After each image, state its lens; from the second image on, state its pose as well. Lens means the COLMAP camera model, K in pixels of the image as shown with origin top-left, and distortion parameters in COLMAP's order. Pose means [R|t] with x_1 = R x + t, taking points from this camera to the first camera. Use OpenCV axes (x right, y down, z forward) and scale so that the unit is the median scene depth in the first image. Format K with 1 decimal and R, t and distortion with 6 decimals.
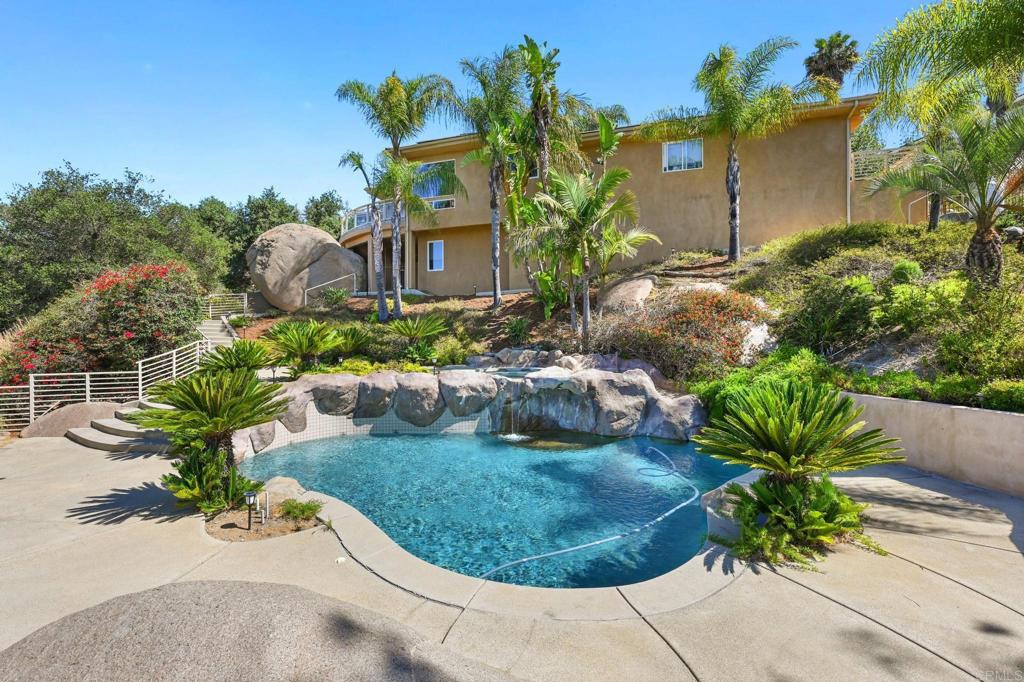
lens RADIAL K [[443.5, 0, 512.0], [0, 443.5, 341.0], [0, 0, 1]] dist [-0.001135, -0.000086]
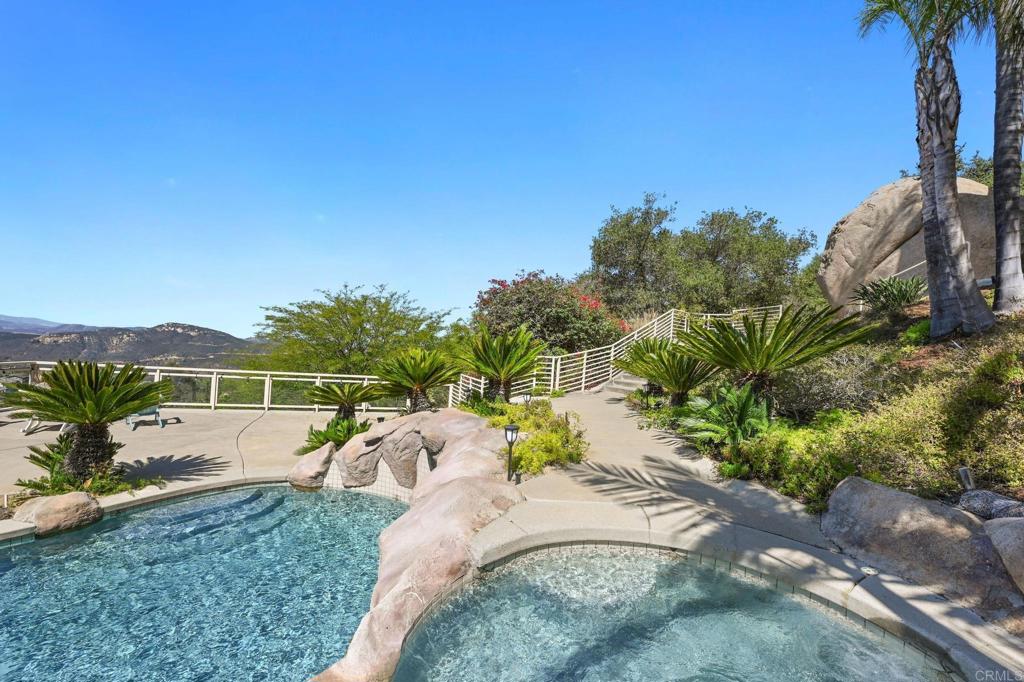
lens RADIAL K [[408.3, 0, 512.0], [0, 408.3, 341.0], [0, 0, 1]] dist [-0.022708, 0.000120]
pose [[-0.011933, -0.005358, -0.999914, 0.130222], [-0.069872, 0.997546, -0.004511, -0.025257], [0.997485, 0.069813, -0.012278, 1.071626]]
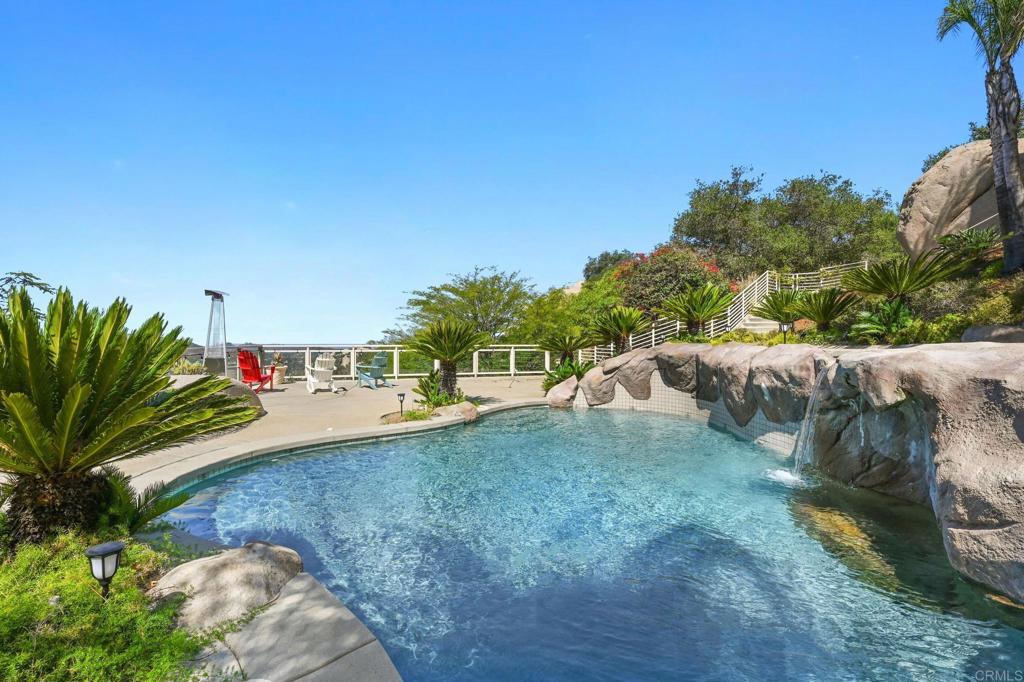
lens RADIAL K [[467.4, 0, 512.0], [0, 467.4, 341.0], [0, 0, 1]] dist [-0.014906, -0.000202]
pose [[-0.019553, 0.016495, -0.999673, 0.503385], [-0.004635, 0.999852, 0.016589, 0.057227], [0.999798, 0.004958, -0.019473, 0.684249]]
